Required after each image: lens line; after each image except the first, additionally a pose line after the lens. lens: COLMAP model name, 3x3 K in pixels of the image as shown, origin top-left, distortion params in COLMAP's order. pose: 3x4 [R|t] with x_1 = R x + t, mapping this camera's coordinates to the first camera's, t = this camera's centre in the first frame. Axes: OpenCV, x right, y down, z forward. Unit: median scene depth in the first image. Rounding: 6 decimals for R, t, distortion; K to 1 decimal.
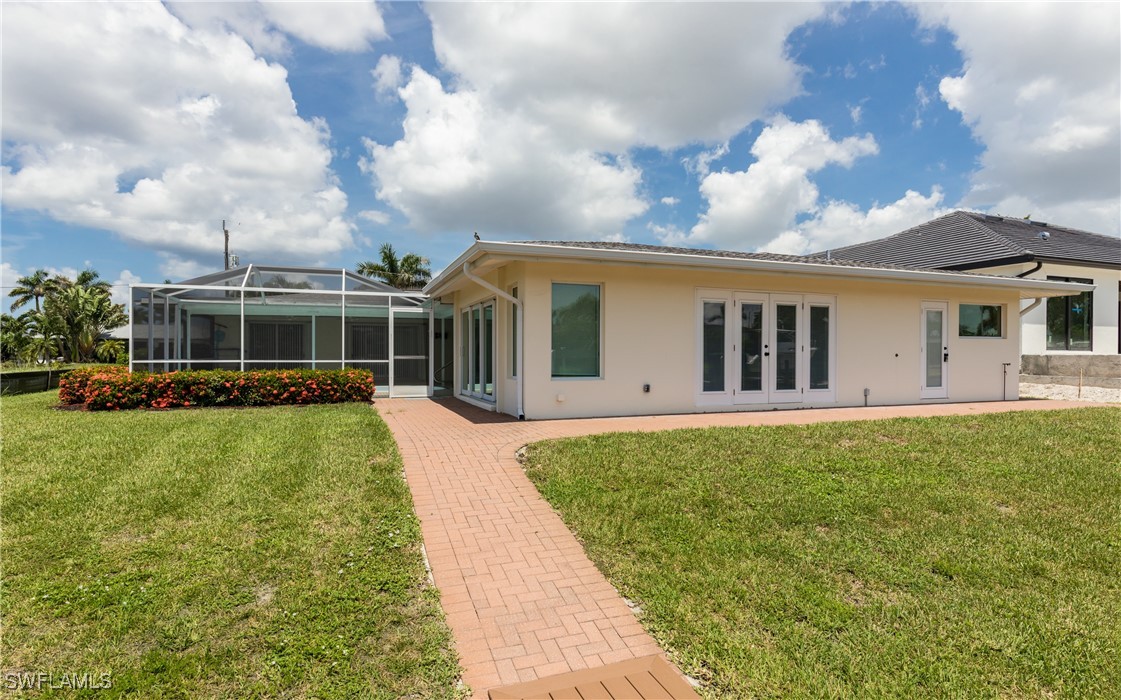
lens RADIAL K [[617.5, 0, 566.3], [0, 617.5, 350.6], [0, 0, 1]] dist [0.000902, -0.001471]
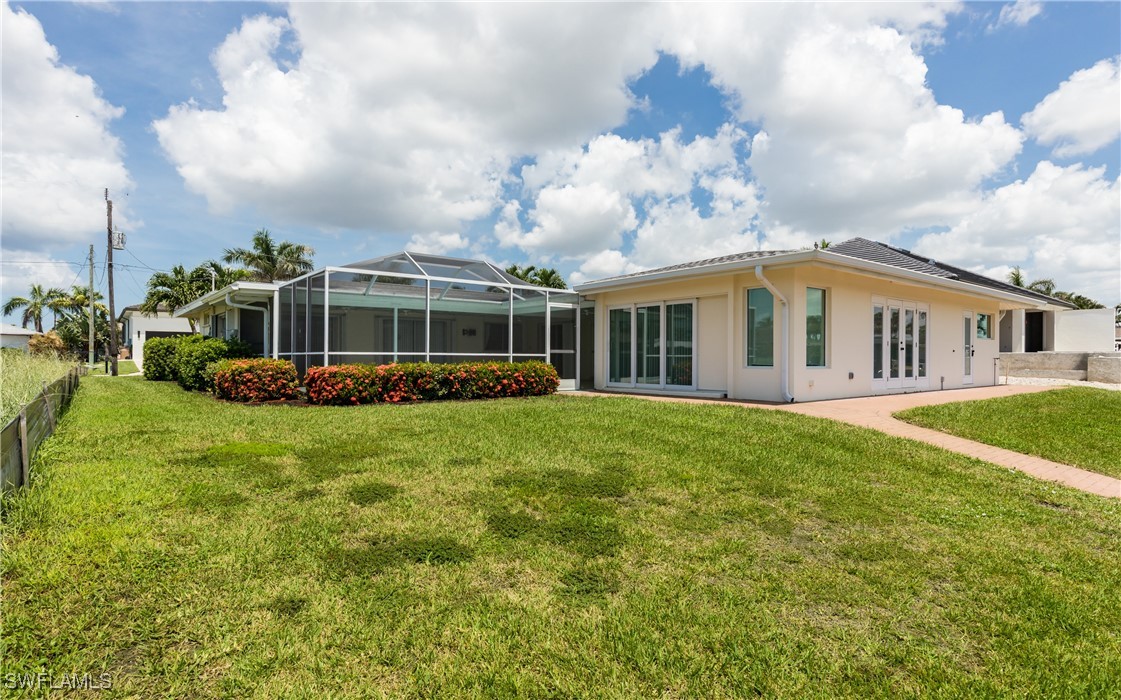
lens RADIAL K [[617.5, 0, 566.7], [0, 617.5, 356.4], [0, 0, 1]] dist [0.000902, -0.001471]
pose [[0.936120, 0.005160, 0.351643, -0.688093], [-0.006838, 0.999970, 0.003530, 0.017755], [-0.351615, -0.005709, 0.936127, 0.038787]]
